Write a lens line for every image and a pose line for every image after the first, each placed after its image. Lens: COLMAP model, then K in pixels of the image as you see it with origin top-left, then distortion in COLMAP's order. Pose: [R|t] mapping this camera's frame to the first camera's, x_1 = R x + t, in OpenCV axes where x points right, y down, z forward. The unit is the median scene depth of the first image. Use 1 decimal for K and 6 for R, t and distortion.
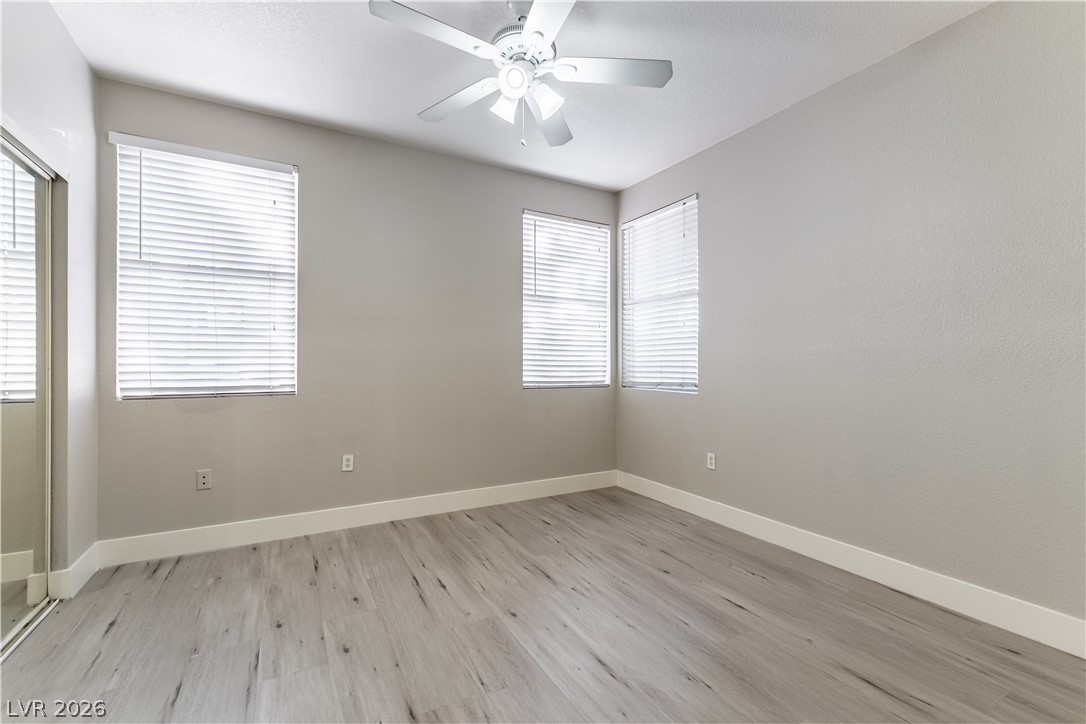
lens RADIAL K [[476.5, 0, 542.7], [0, 476.5, 362.6], [0, 0, 1]] dist [-0.000010, 0.000909]
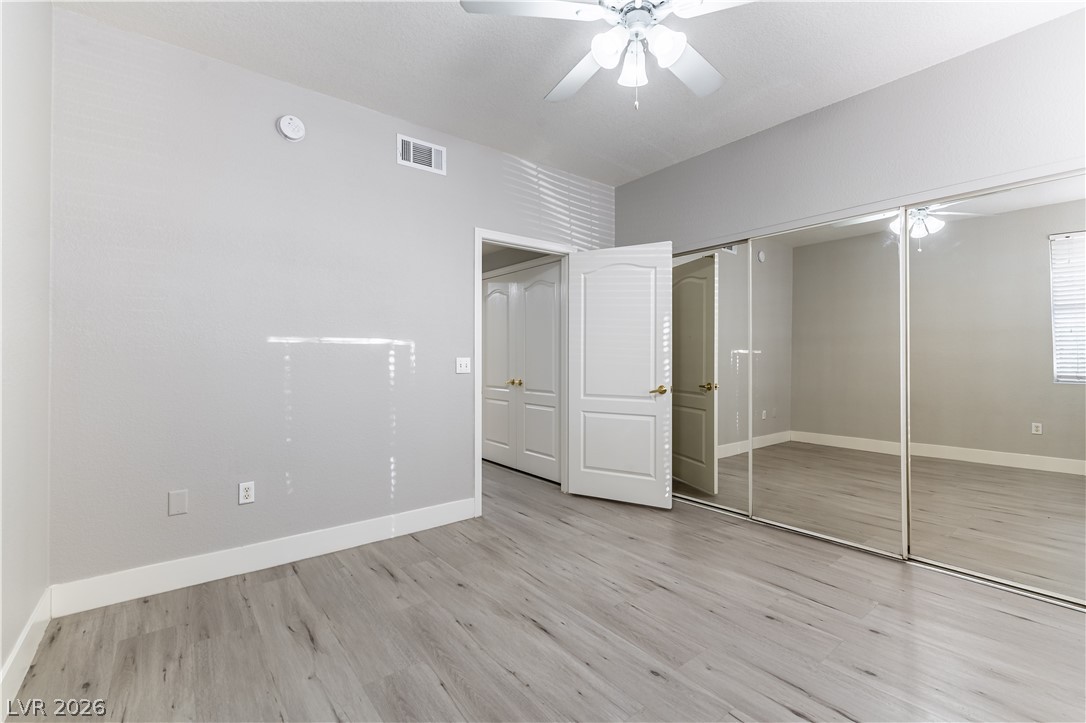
lens RADIAL K [[476.5, 0, 541.1], [0, 476.5, 362.3], [0, 0, 1]] dist [-0.000010, 0.000909]
pose [[-0.988654, -0.000817, -0.150212, 0.287613], [-0.000960, 0.999999, 0.000879, 0.004314], [0.150211, 0.001013, -0.988653, 2.025471]]
